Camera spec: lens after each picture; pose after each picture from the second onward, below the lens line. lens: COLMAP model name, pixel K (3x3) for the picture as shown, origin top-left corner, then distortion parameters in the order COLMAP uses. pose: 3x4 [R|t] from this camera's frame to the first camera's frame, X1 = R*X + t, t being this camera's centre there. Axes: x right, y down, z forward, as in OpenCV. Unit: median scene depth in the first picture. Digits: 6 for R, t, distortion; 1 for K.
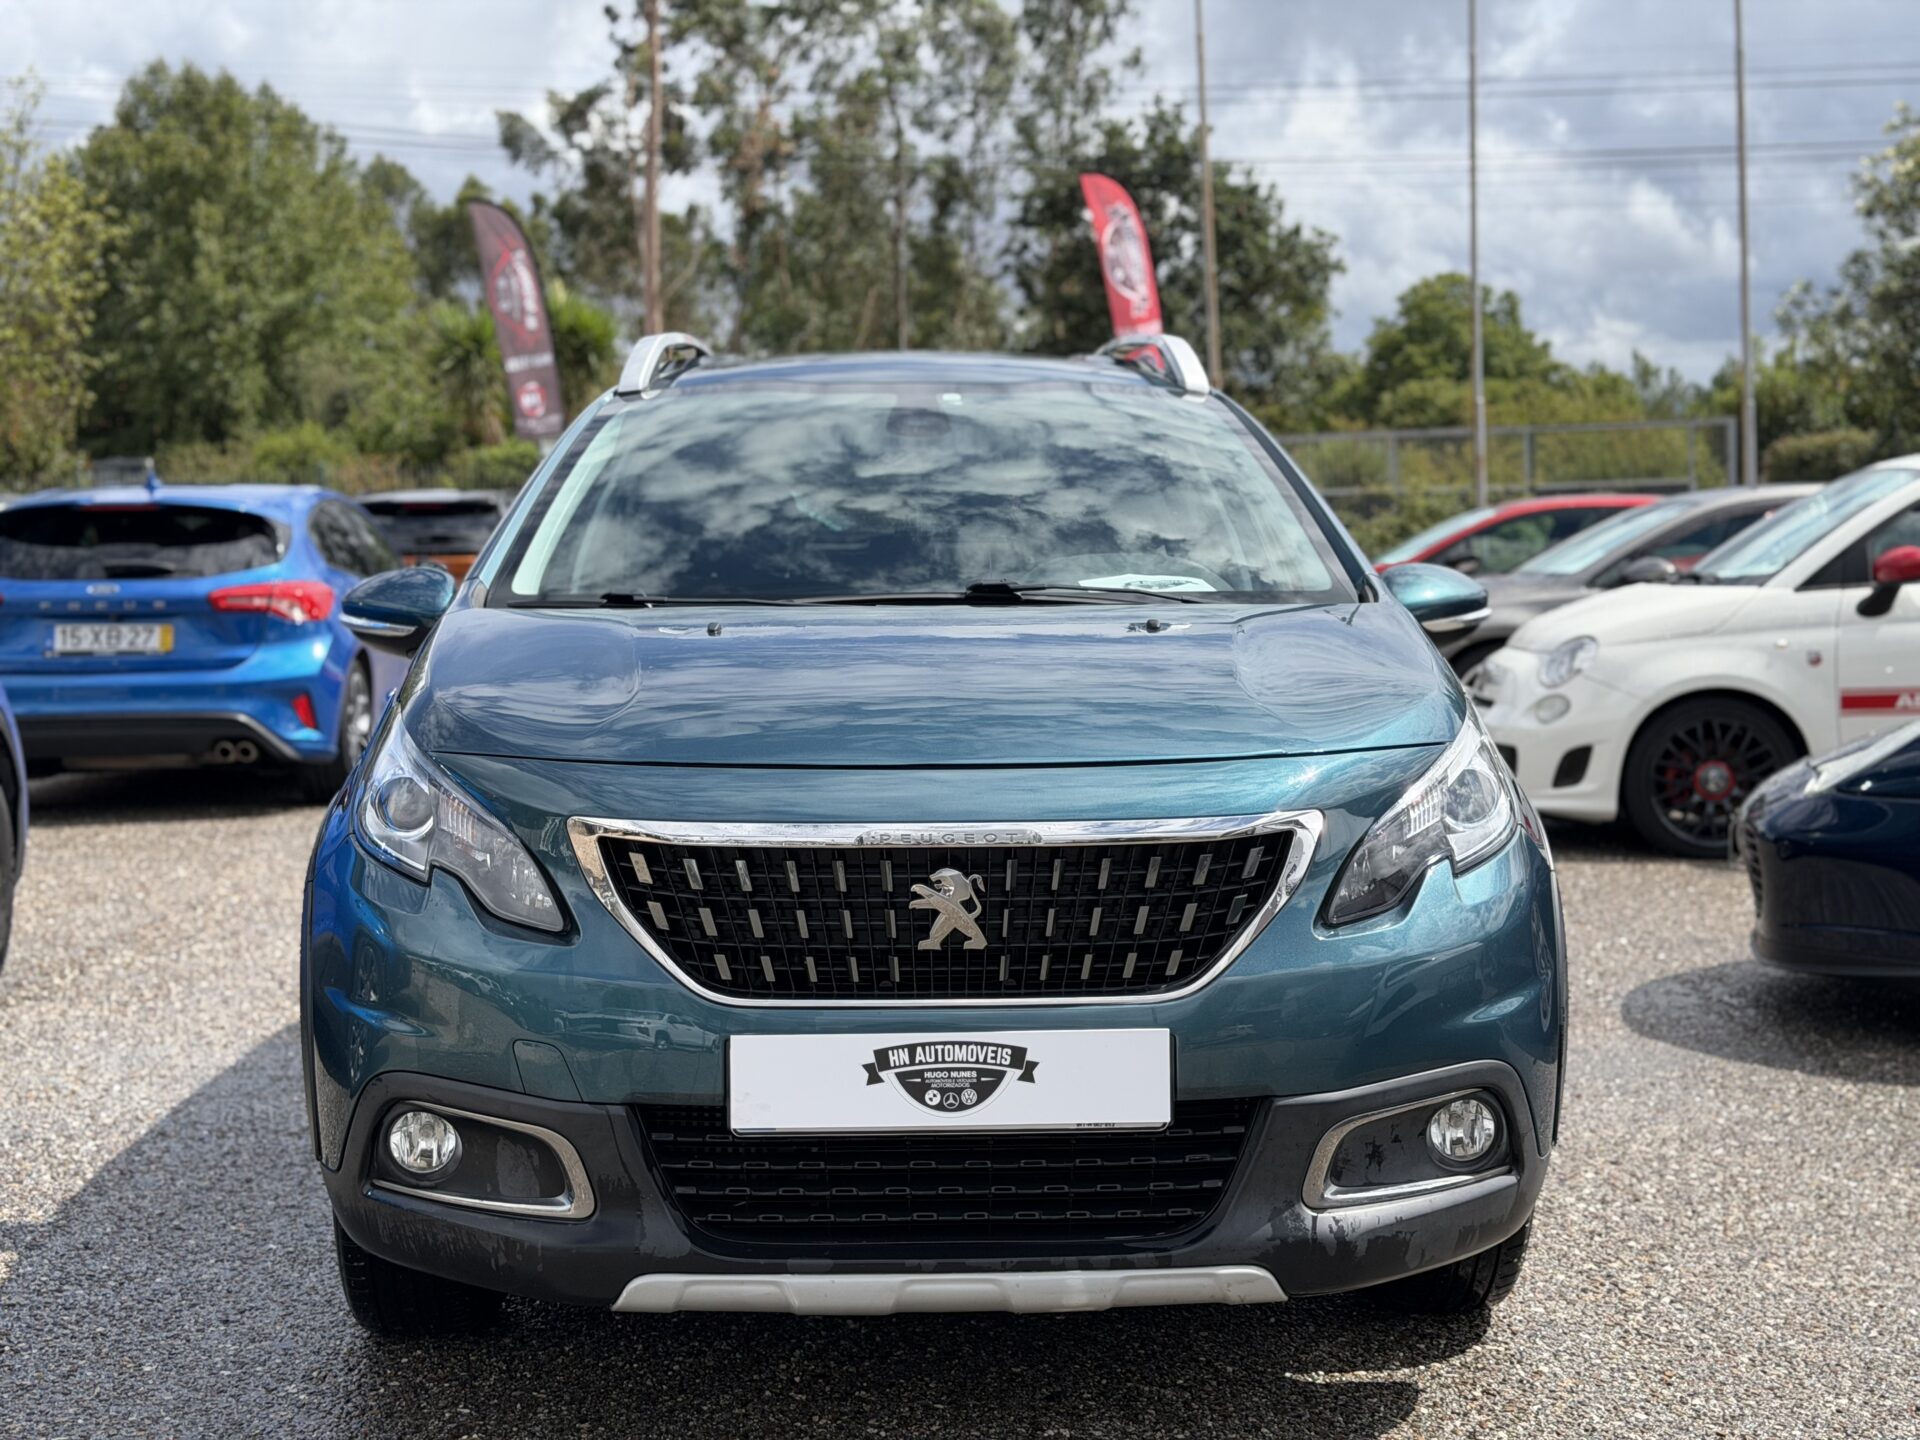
lens RADIAL K [[2646.3, 0, 954.2], [0, 2646.3, 777.0], [0, 0, 1]] dist [0.212220, -0.526880]
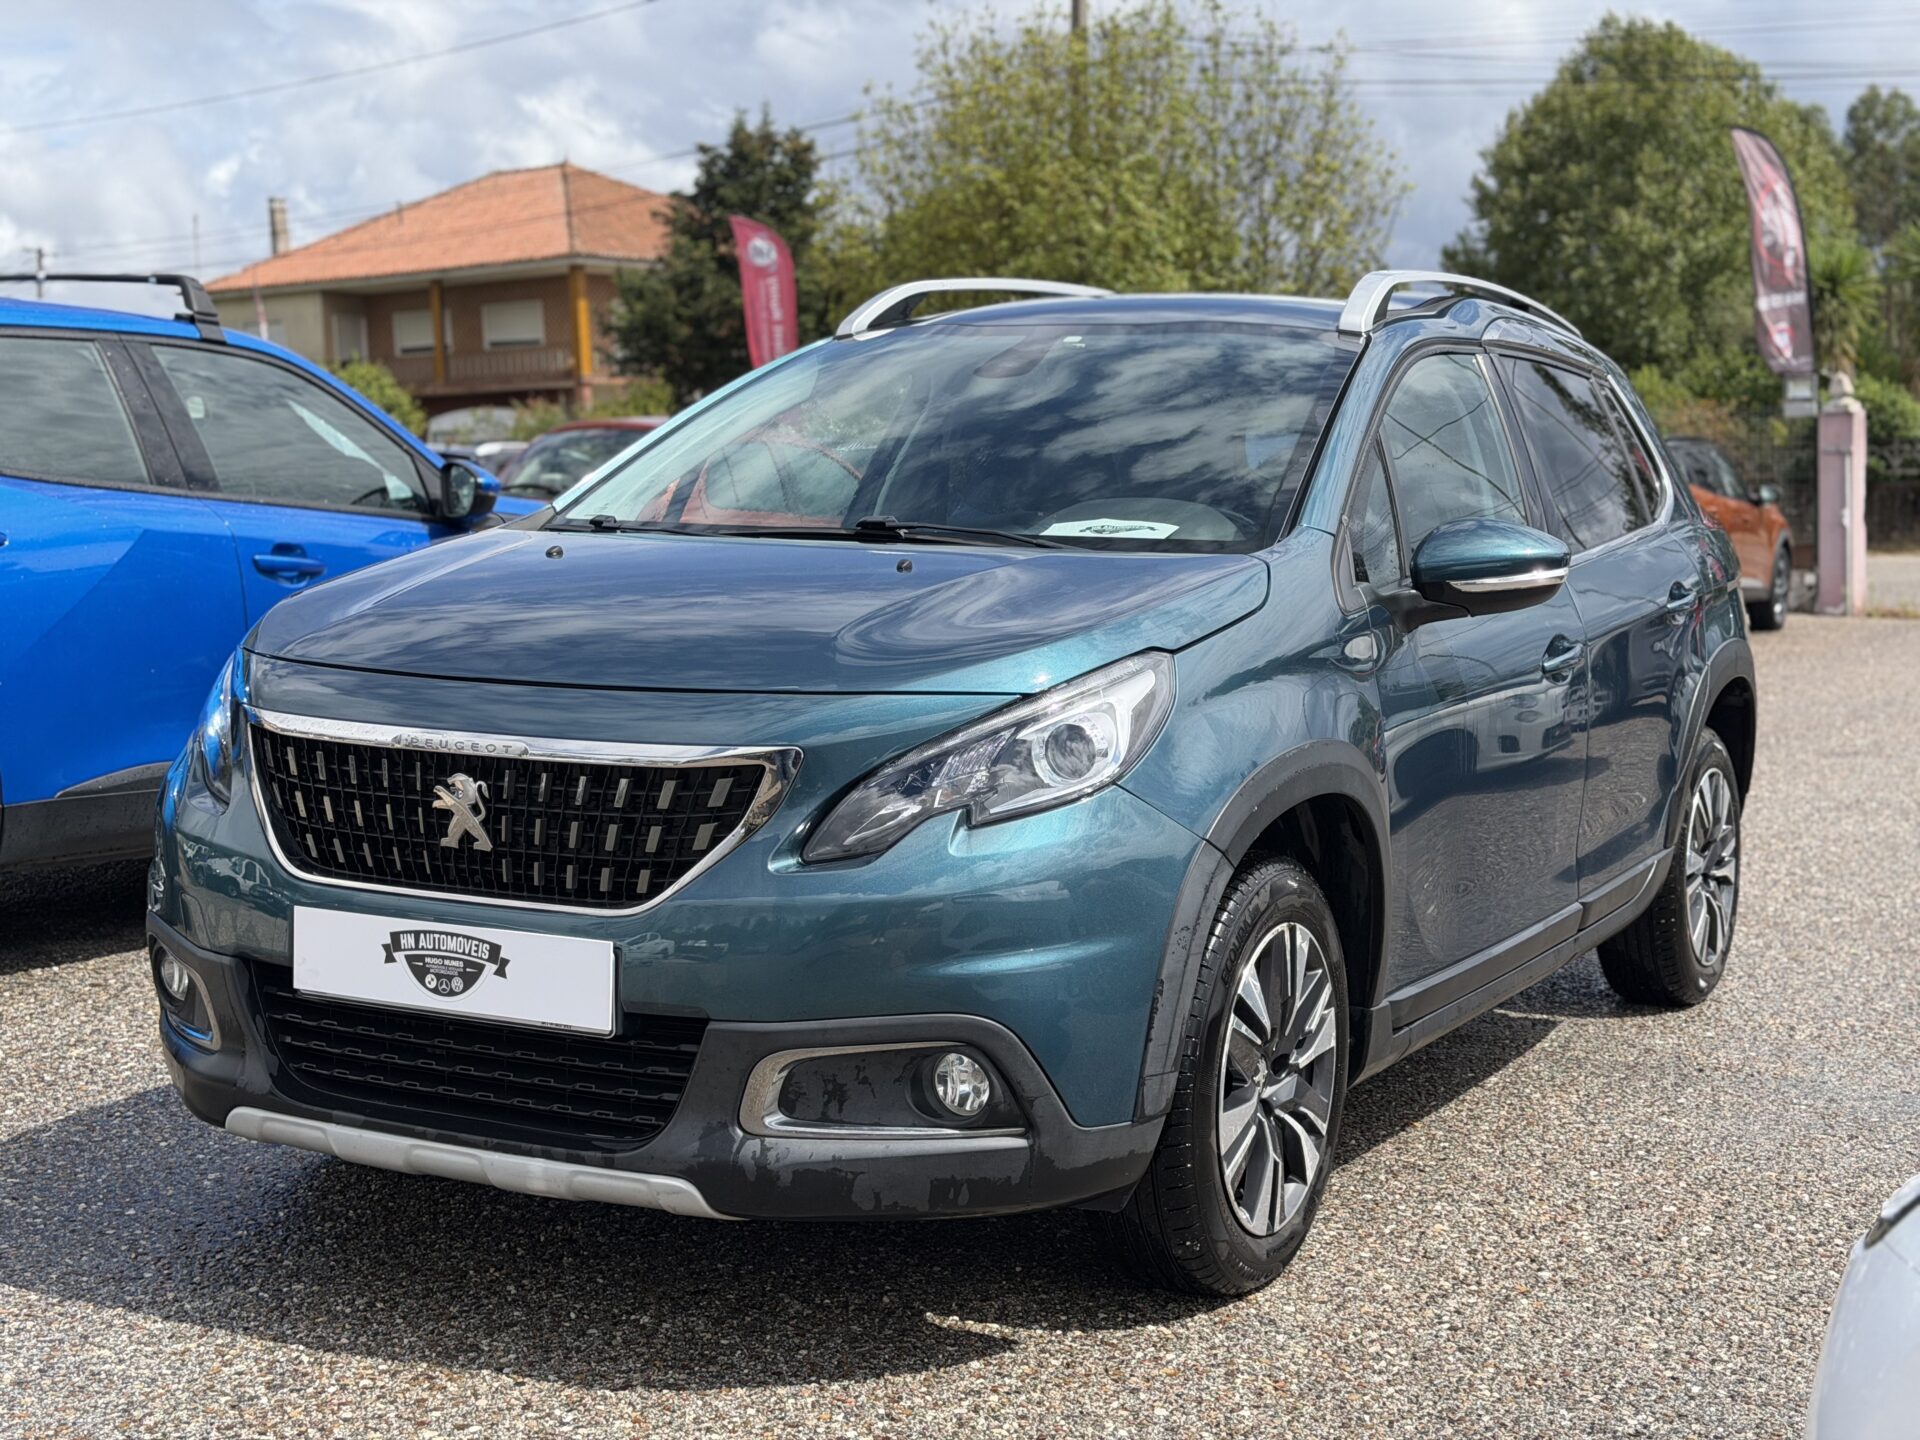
lens RADIAL K [[2638.4, 0, 960.0], [0, 2638.4, 720.0], [0, 0, 1]] dist [0.211910, -0.911321]
pose [[0.863862, 0.069660, -0.498888, 0.715192], [-0.069185, 0.997414, 0.019470, -0.022825], [0.498954, 0.017696, 0.866448, 0.156617]]
